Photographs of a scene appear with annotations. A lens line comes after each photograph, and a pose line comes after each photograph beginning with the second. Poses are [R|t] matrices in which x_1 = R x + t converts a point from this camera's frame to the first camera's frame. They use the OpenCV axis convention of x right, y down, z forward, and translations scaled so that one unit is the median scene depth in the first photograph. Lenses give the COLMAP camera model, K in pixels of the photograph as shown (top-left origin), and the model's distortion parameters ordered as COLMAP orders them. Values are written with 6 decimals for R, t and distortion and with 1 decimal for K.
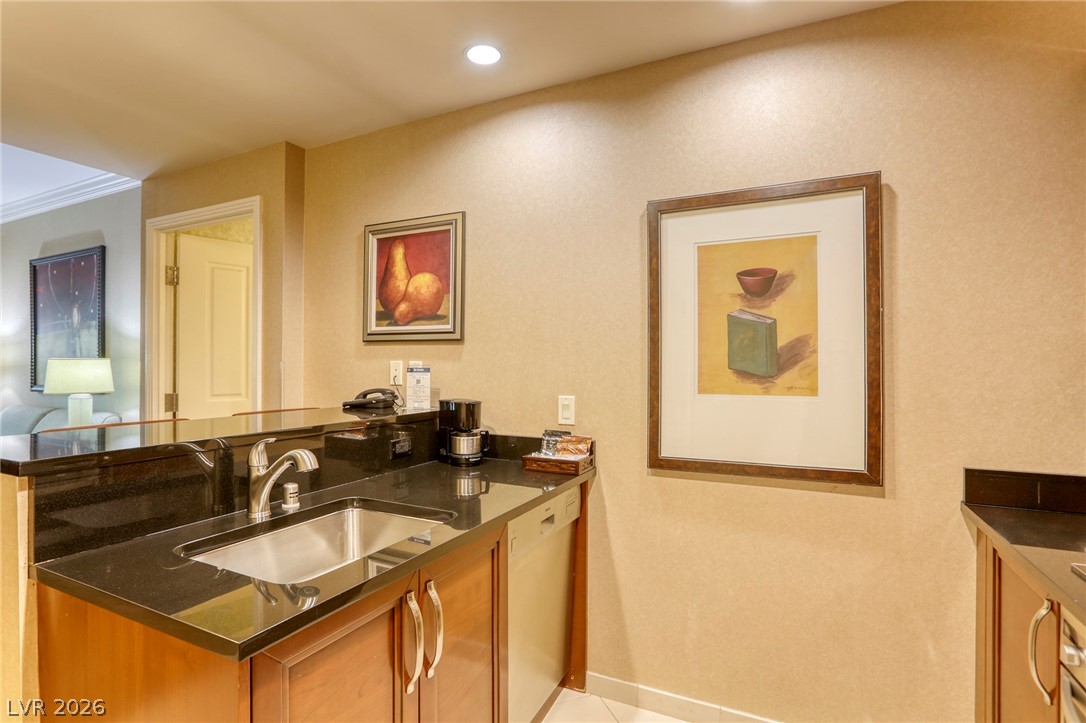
lens RADIAL K [[535.2, 0, 541.1], [0, 535.2, 364.5], [0, 0, 1]] dist [-0.021054, 0.006046]
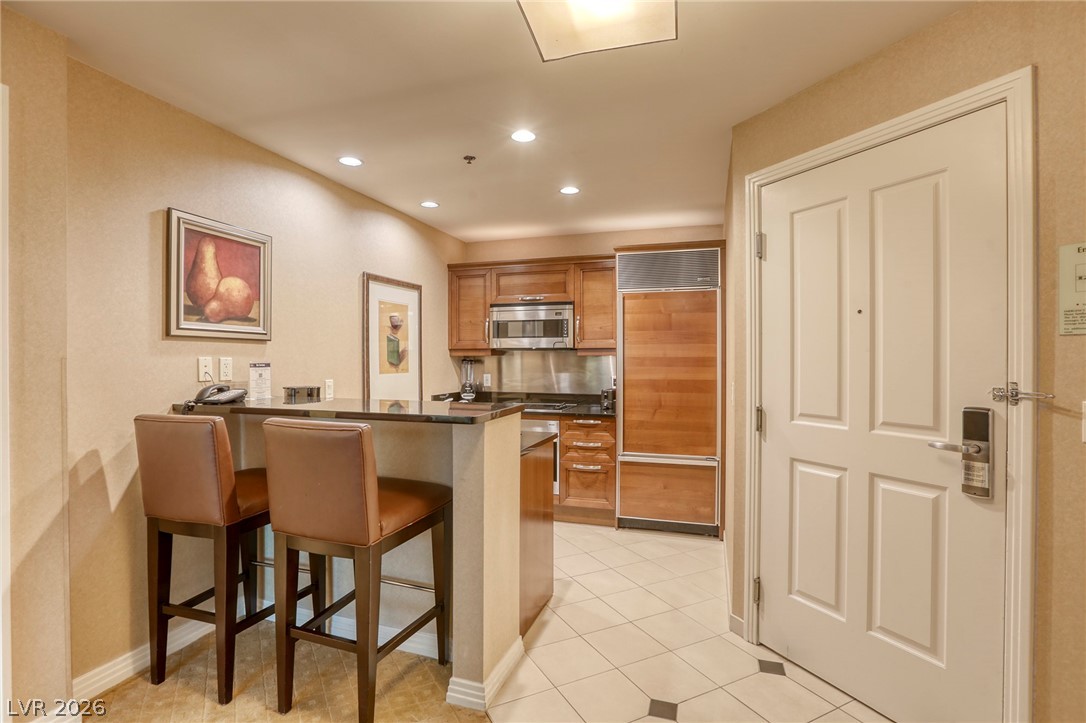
lens RADIAL K [[535.2, 0, 543.2], [0, 535.2, 360.5], [0, 0, 1]] dist [-0.021054, 0.006046]
pose [[-0.139766, -0.007224, 0.990158, -1.684149], [-0.003042, 0.999972, 0.006867, -0.012005], [-0.990180, -0.002052, -0.139784, 0.637074]]
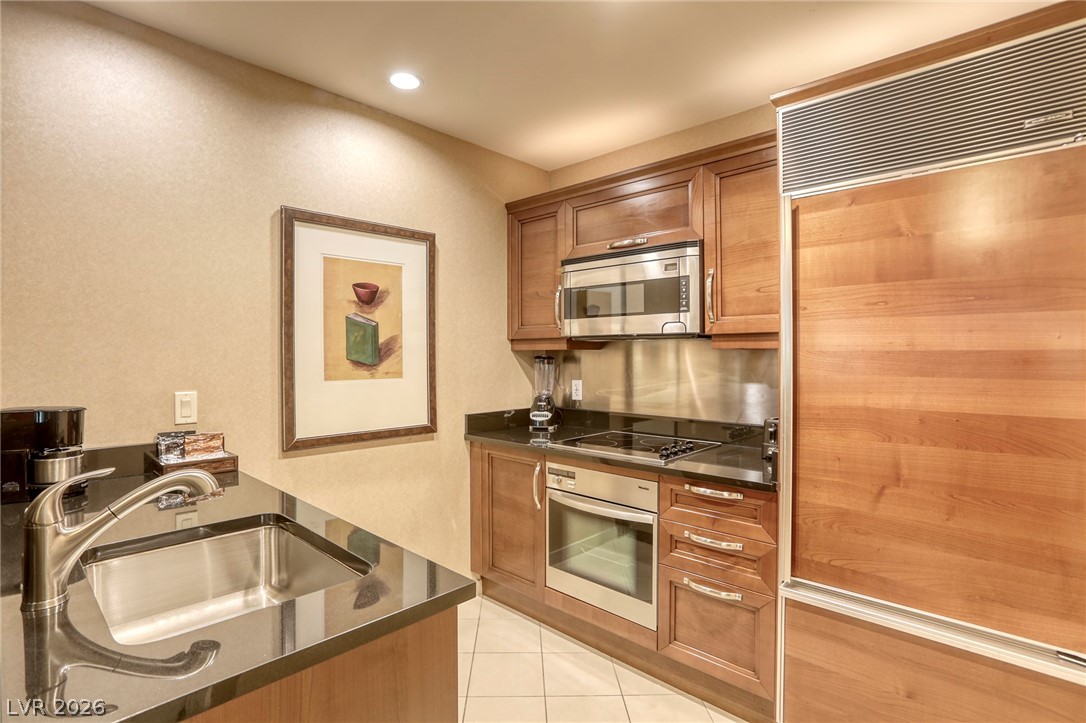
lens RADIAL K [[535.2, 0, 534.4], [0, 535.2, 357.6], [0, 0, 1]] dist [-0.021054, 0.006046]
pose [[0.324141, -0.008793, 0.945968, -0.640191], [-0.002230, 0.999947, 0.010059, -0.009795], [-0.946006, -0.005370, 0.324104, 0.164522]]
